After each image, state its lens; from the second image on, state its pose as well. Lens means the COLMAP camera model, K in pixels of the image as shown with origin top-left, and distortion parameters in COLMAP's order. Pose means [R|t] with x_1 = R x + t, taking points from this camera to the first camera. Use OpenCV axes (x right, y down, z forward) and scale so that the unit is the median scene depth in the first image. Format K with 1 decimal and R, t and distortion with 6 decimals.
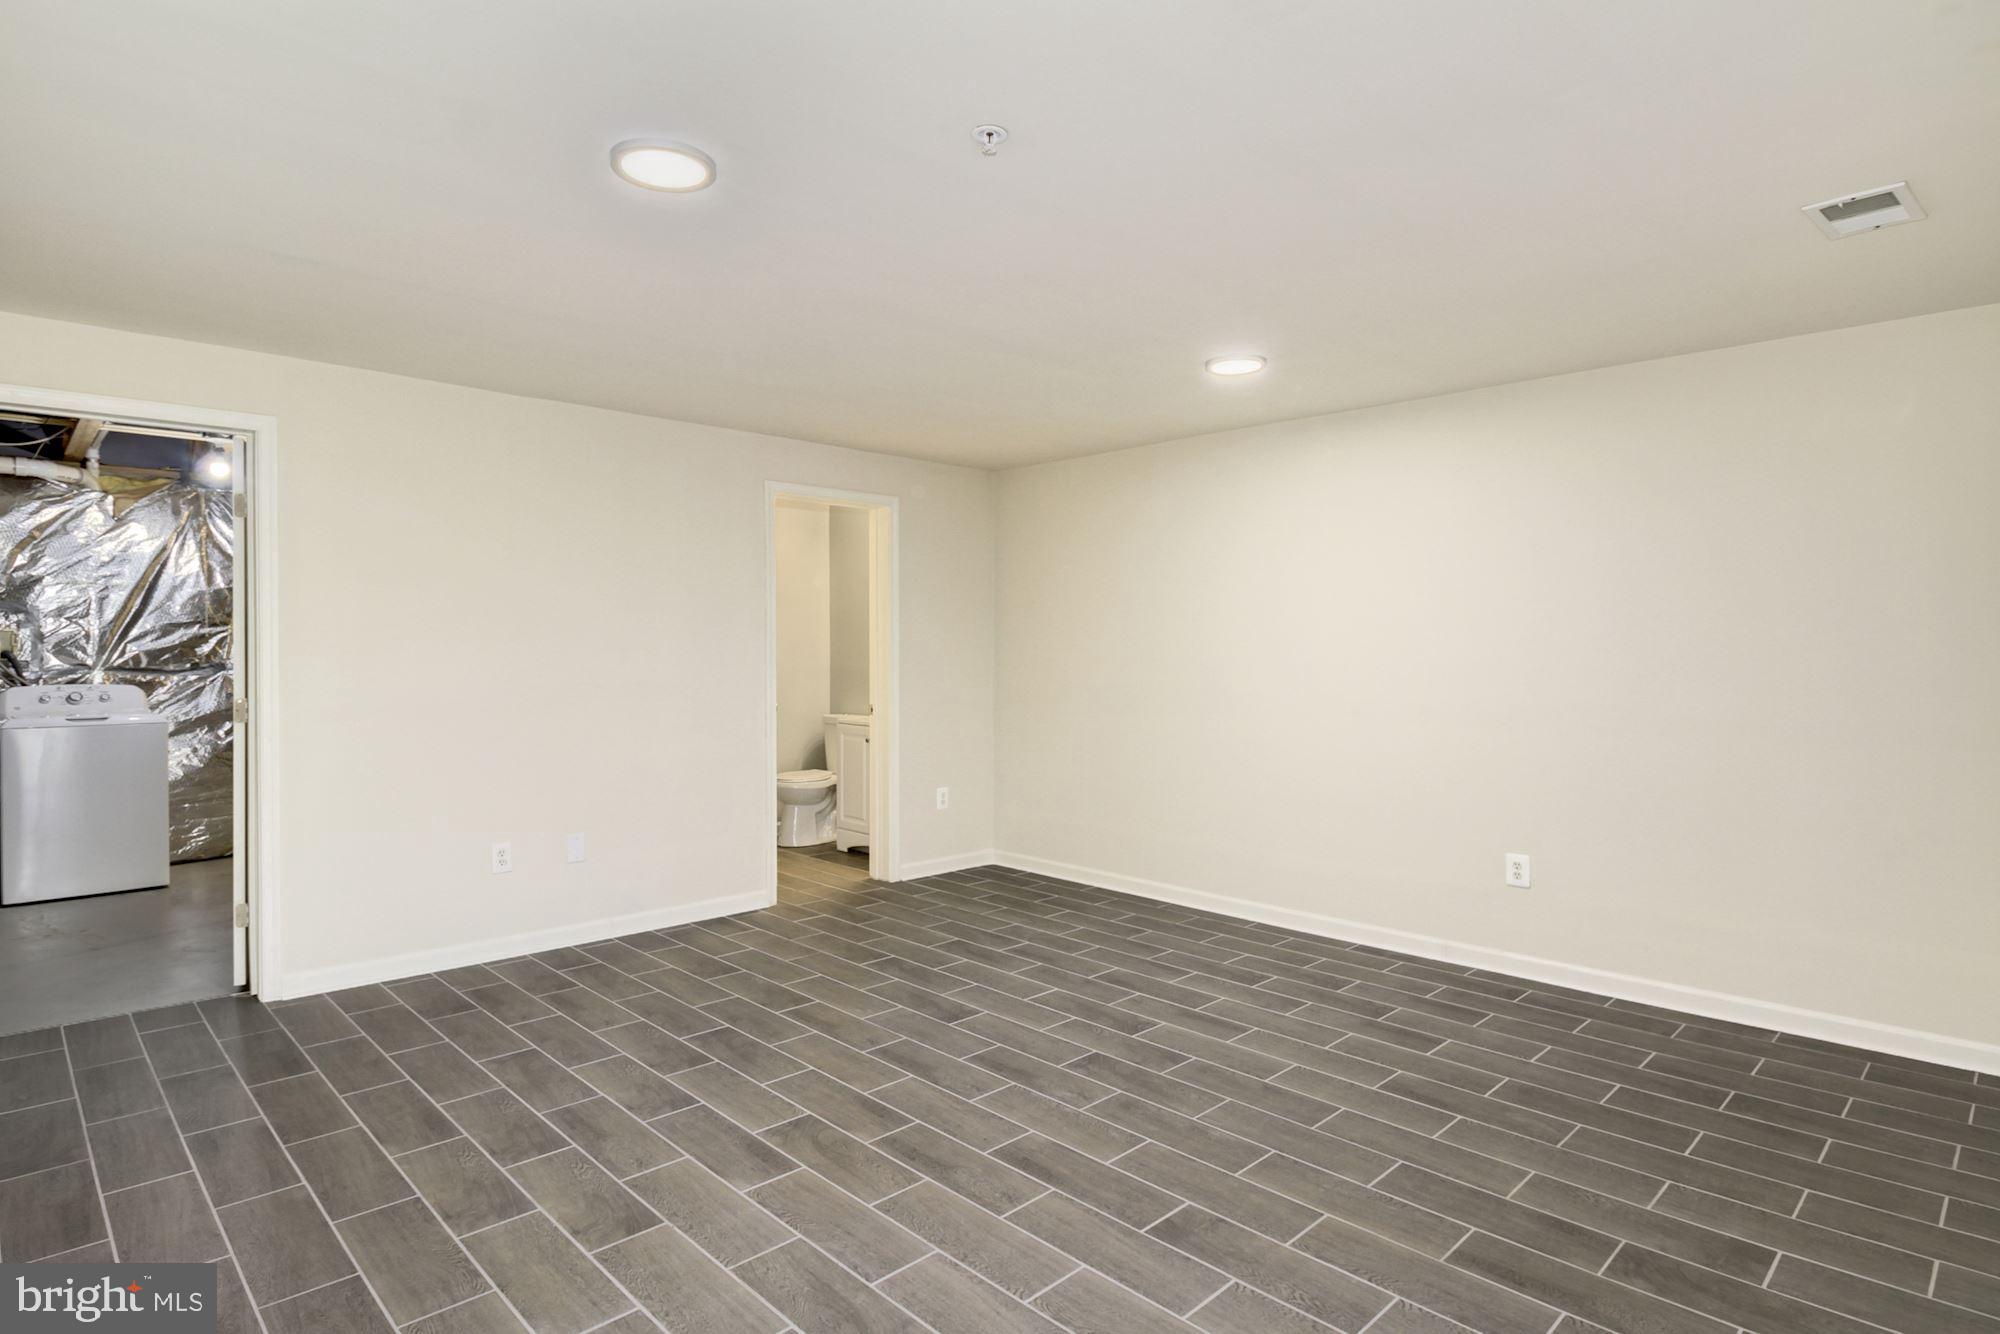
lens RADIAL K [[1040.4, 0, 1000.0], [0, 1040.4, 667.0], [0, 0, 1]] dist [0.004346, -0.013128]
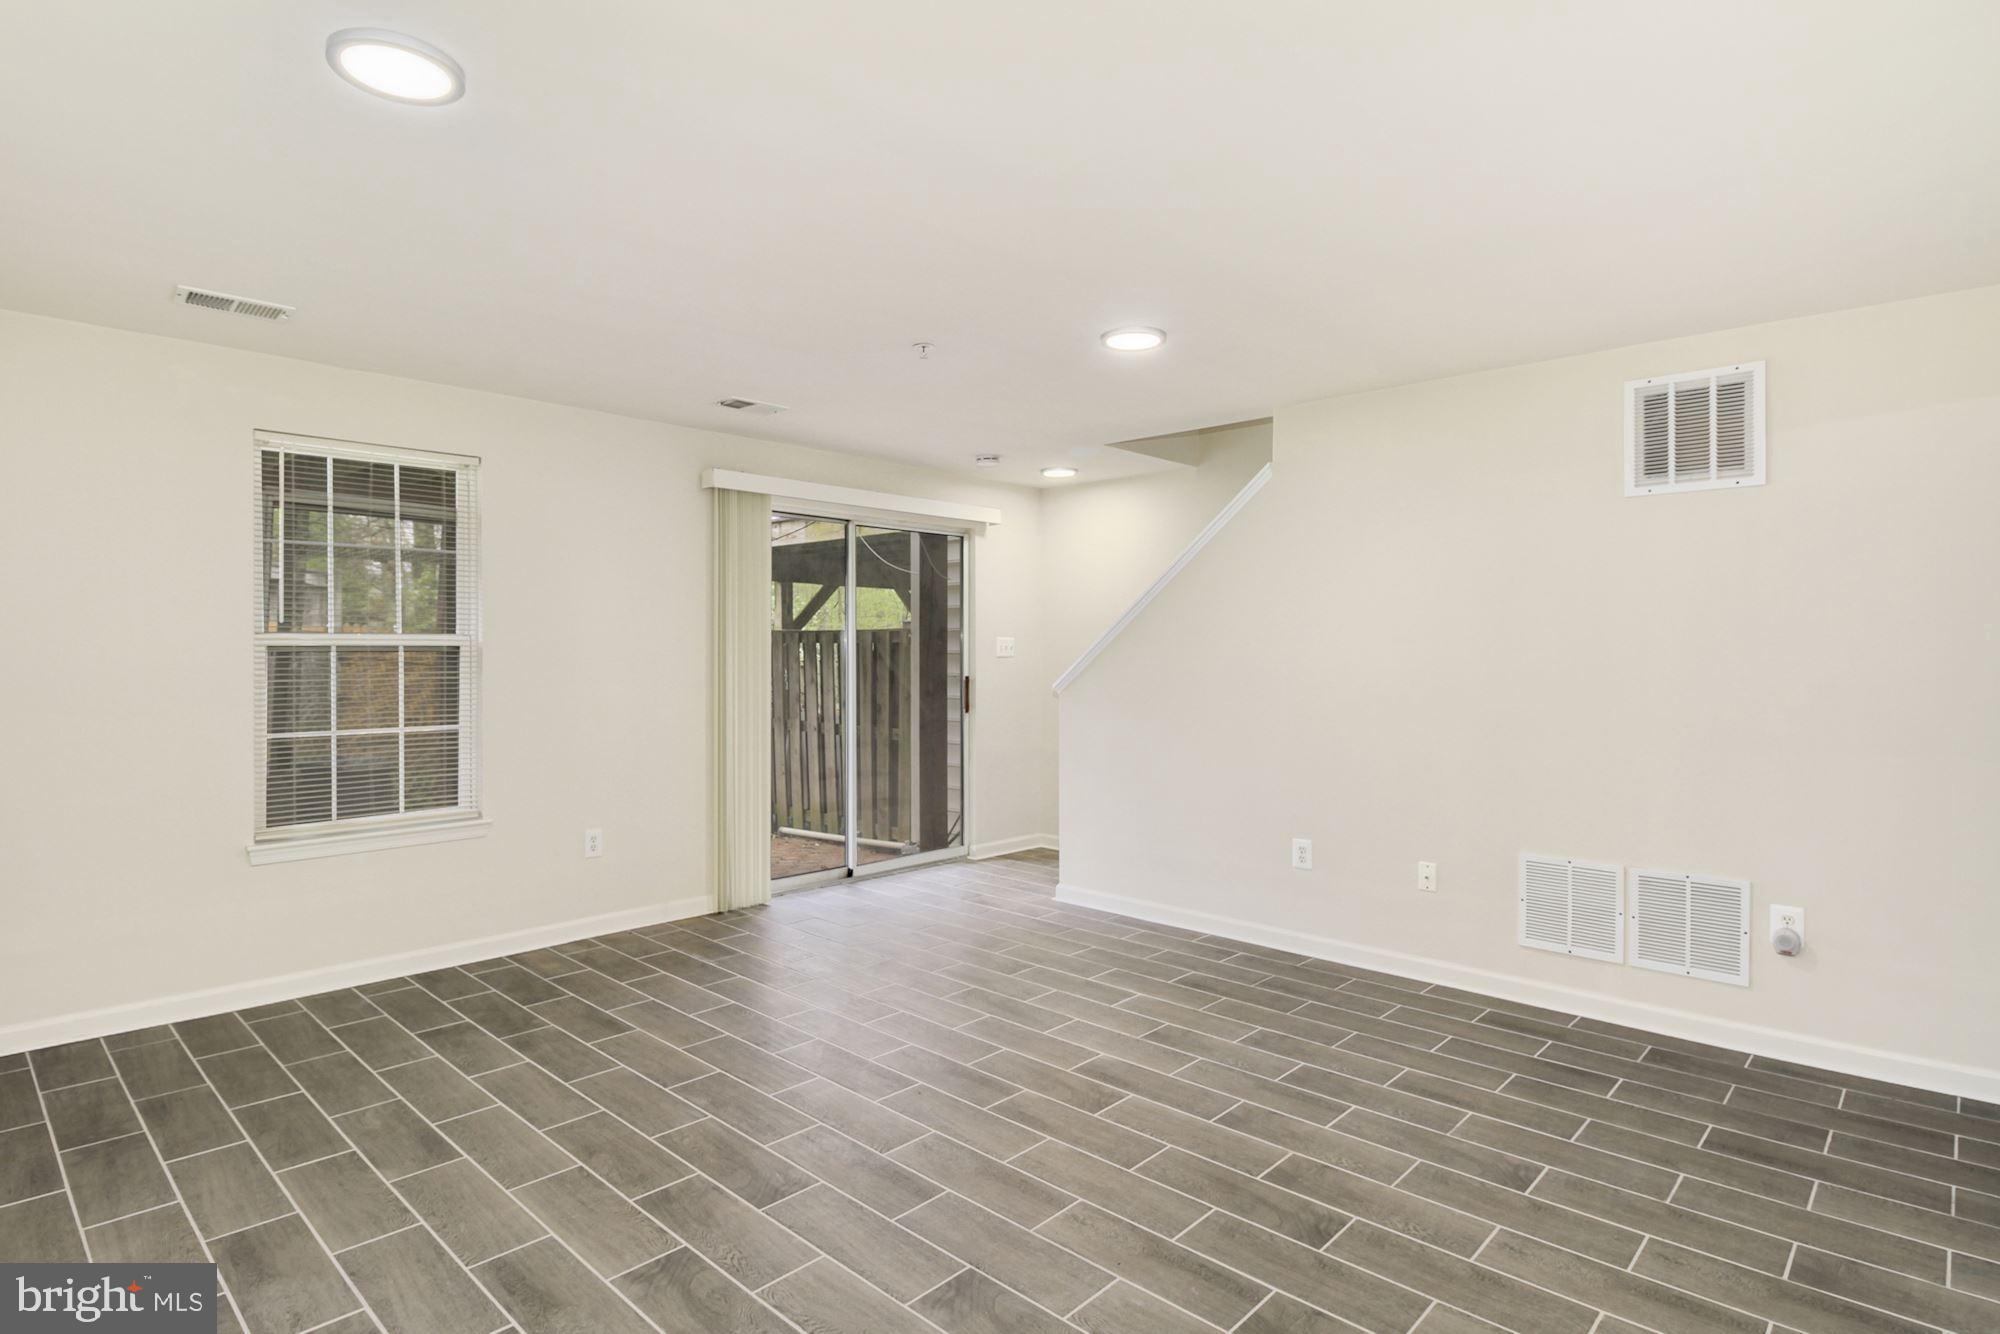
lens RADIAL K [[1040.4, 0, 1000.0], [0, 1040.4, 667.0], [0, 0, 1]] dist [0.004346, -0.013128]
pose [[-0.999193, -0.004575, -0.039916, -0.046468], [-0.006004, 0.999343, 0.035751, -0.033337], [0.039726, 0.035961, -0.998563, 1.805276]]
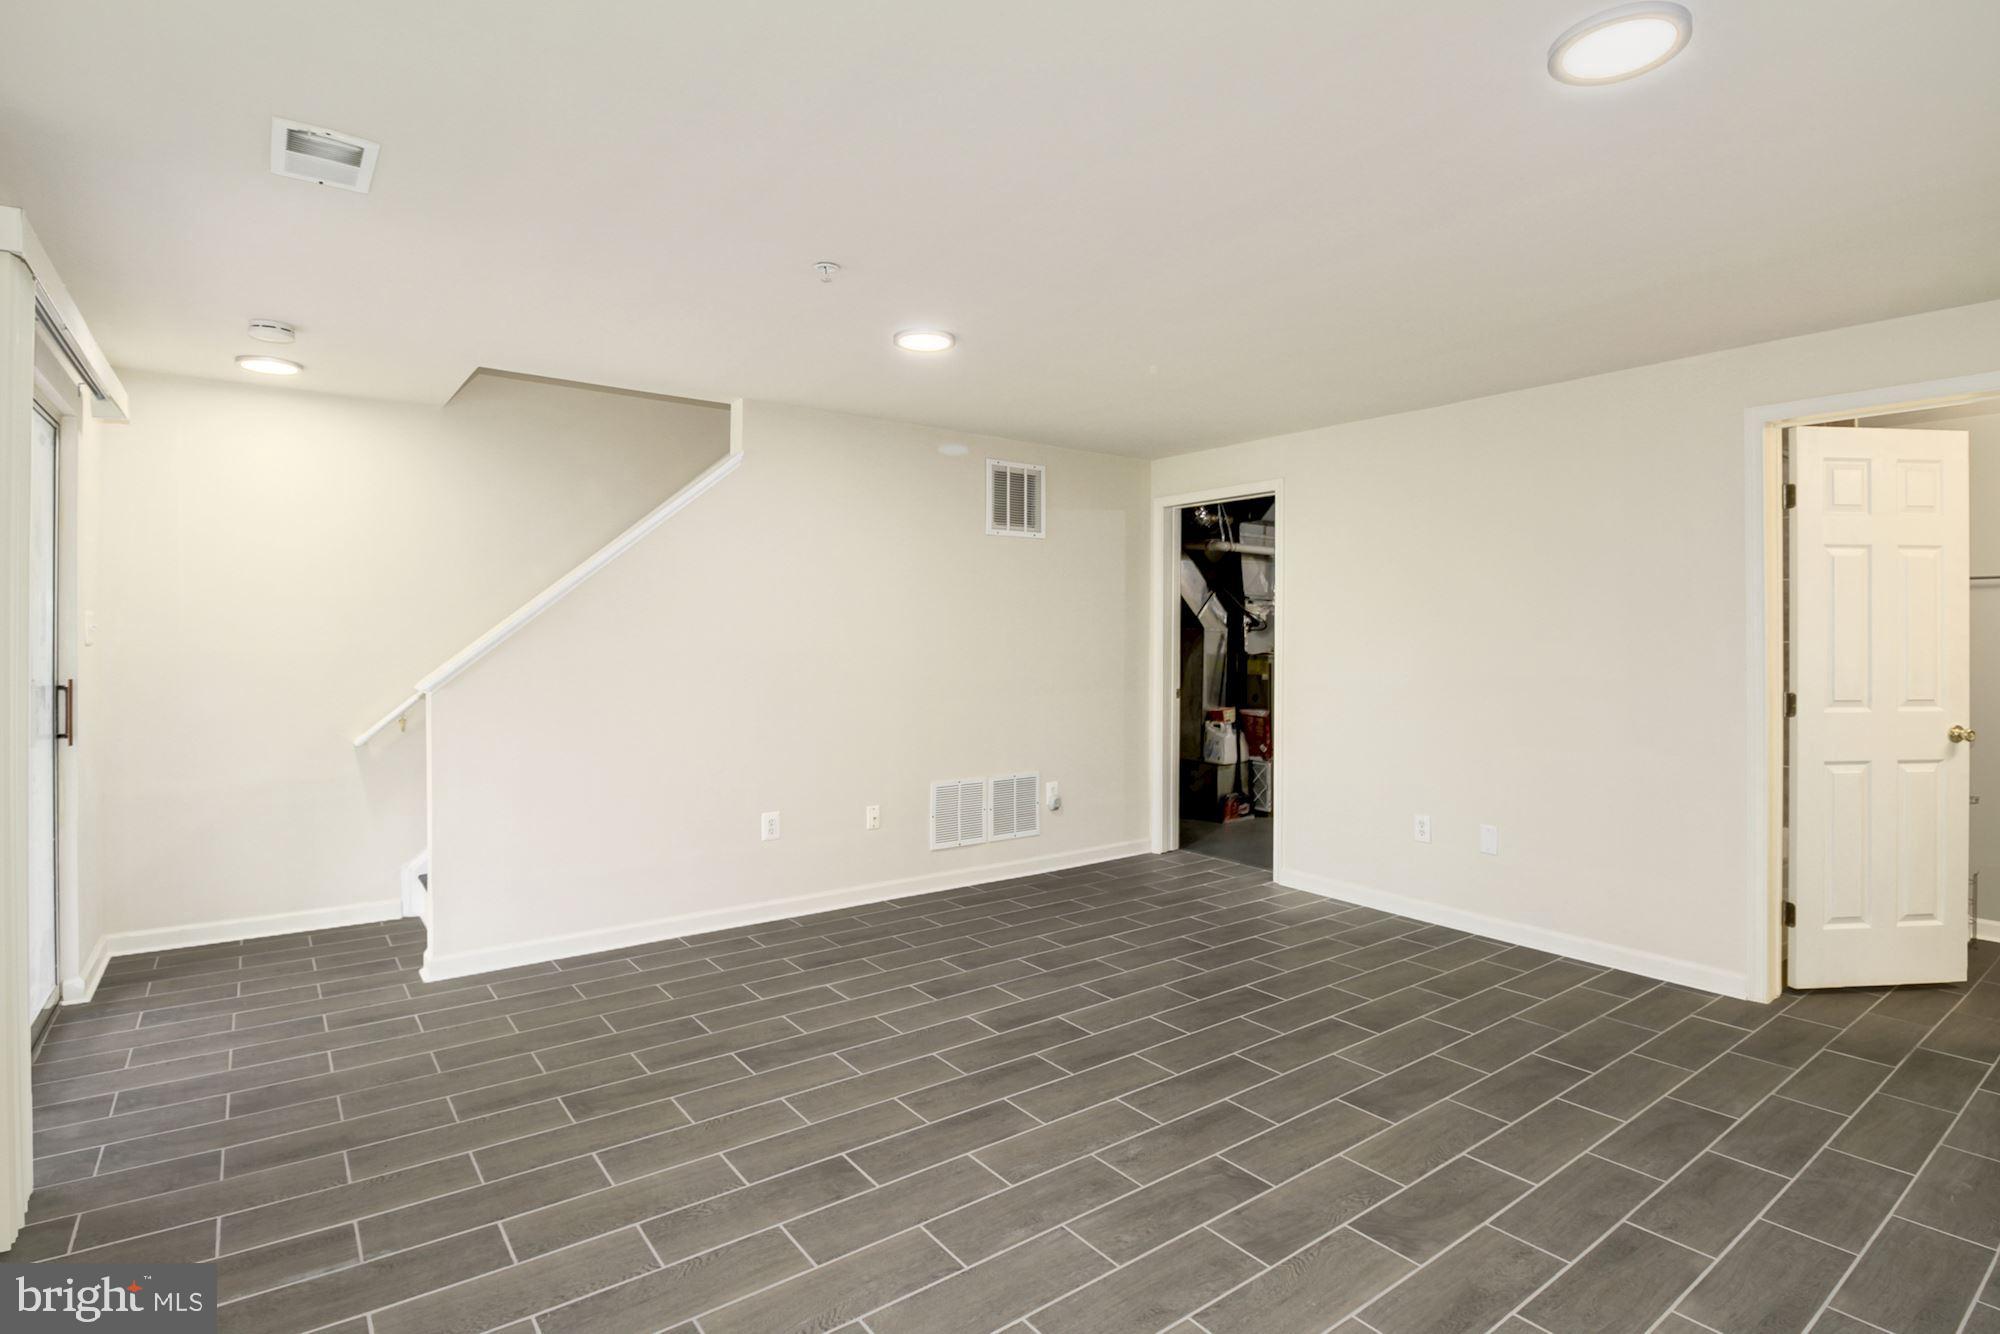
lens RADIAL K [[992.3, 0, 1007.2], [0, 992.3, 644.1], [0, 0, 1]] dist [0.002474, -0.011373]
pose [[-0.123338, 0.002789, -0.992361, 0.849879], [-0.024562, 0.999681, 0.005862, -0.011230], [0.992061, 0.025098, -0.123230, 0.939427]]
